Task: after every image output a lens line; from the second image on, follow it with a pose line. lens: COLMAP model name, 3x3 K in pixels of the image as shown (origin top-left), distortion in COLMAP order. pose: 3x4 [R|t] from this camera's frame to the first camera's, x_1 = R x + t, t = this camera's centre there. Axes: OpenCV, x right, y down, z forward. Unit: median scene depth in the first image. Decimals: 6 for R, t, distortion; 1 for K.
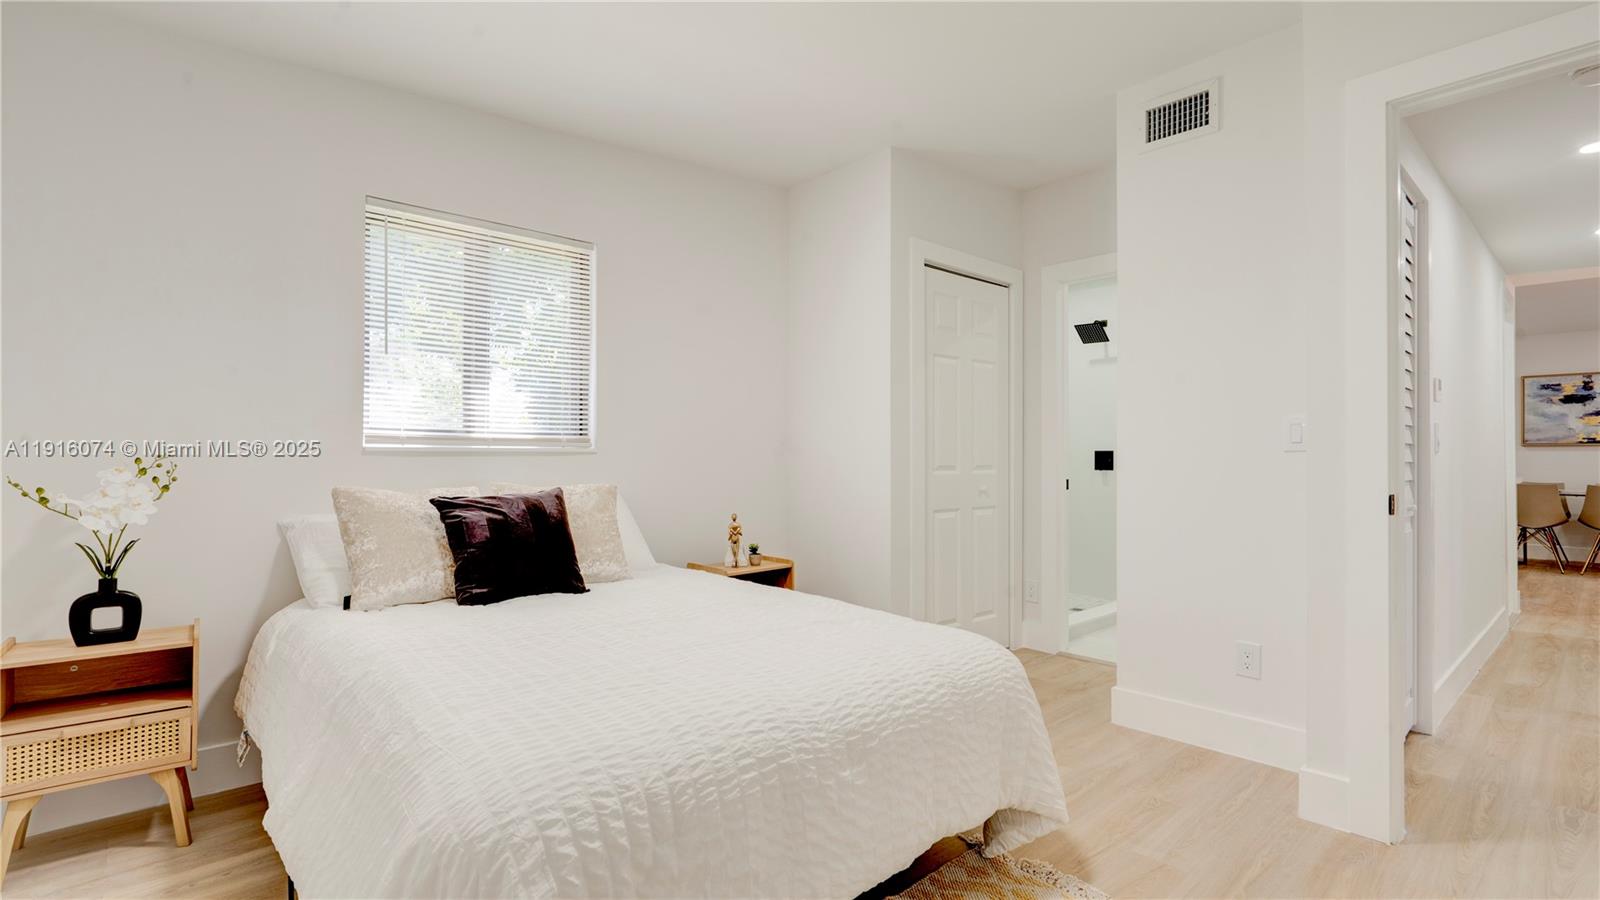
lens RADIAL K [[749.4, 0, 792.7], [0, 749.4, 448.5], [0, 0, 1]] dist [-0.001442, 0.000547]
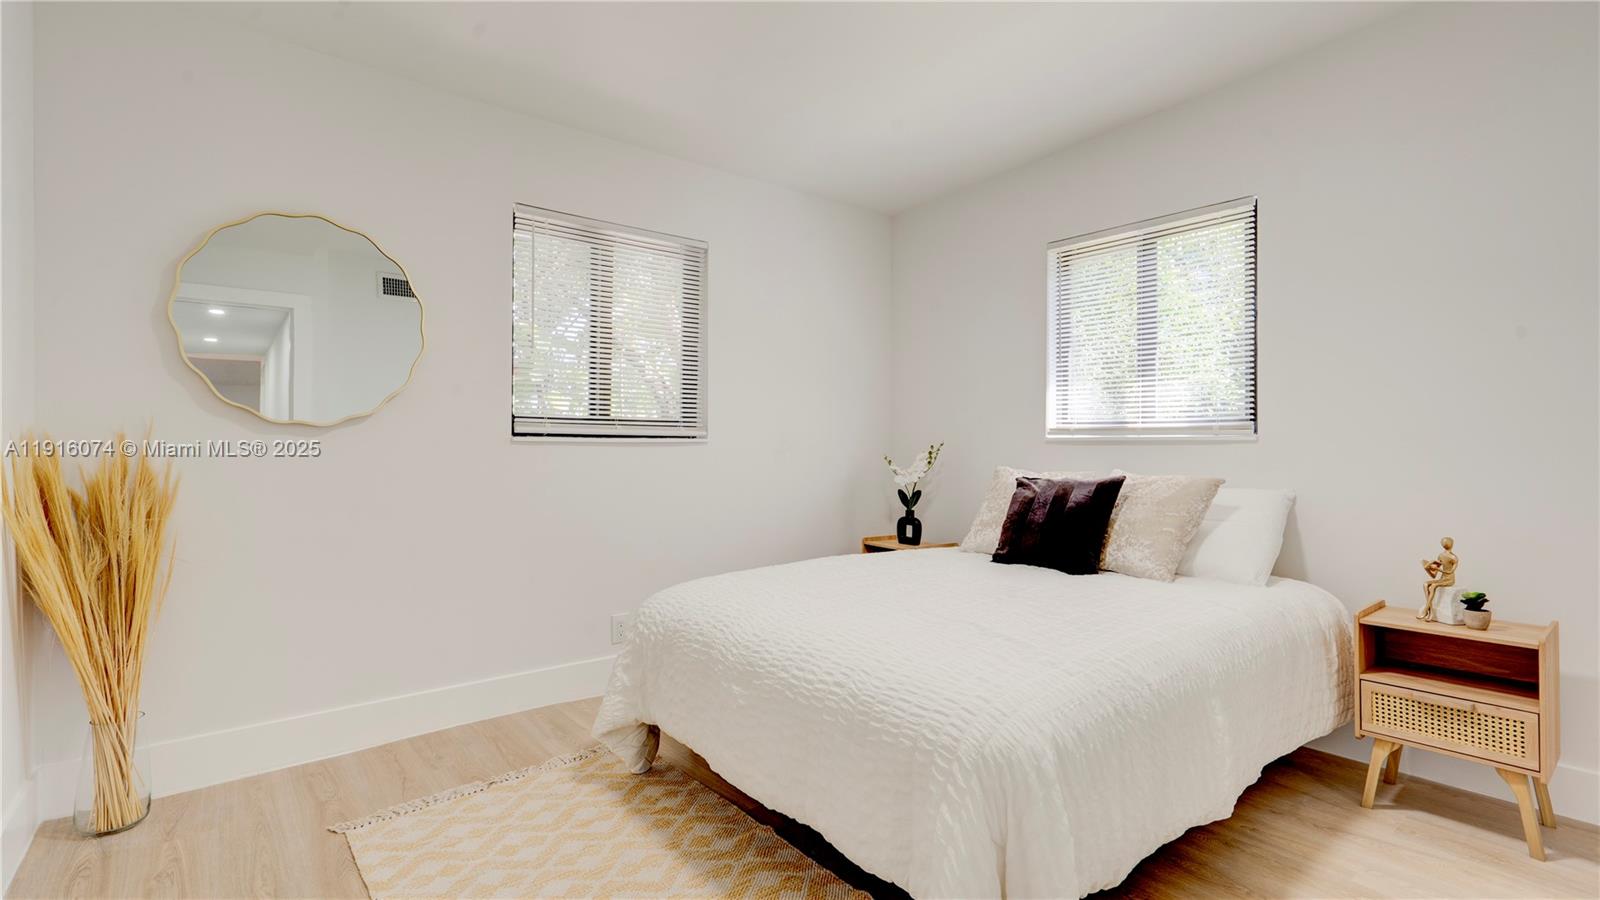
lens RADIAL K [[741.4, 0, 797.2], [0, 741.4, 429.8], [0, 0, 1]] dist [0.000791, 0.000014]
pose [[-0.065417, -0.020747, -0.997642, 0.977550], [0.009504, 0.999726, -0.021414, 0.009952], [0.997813, -0.010882, -0.065202, 0.859671]]
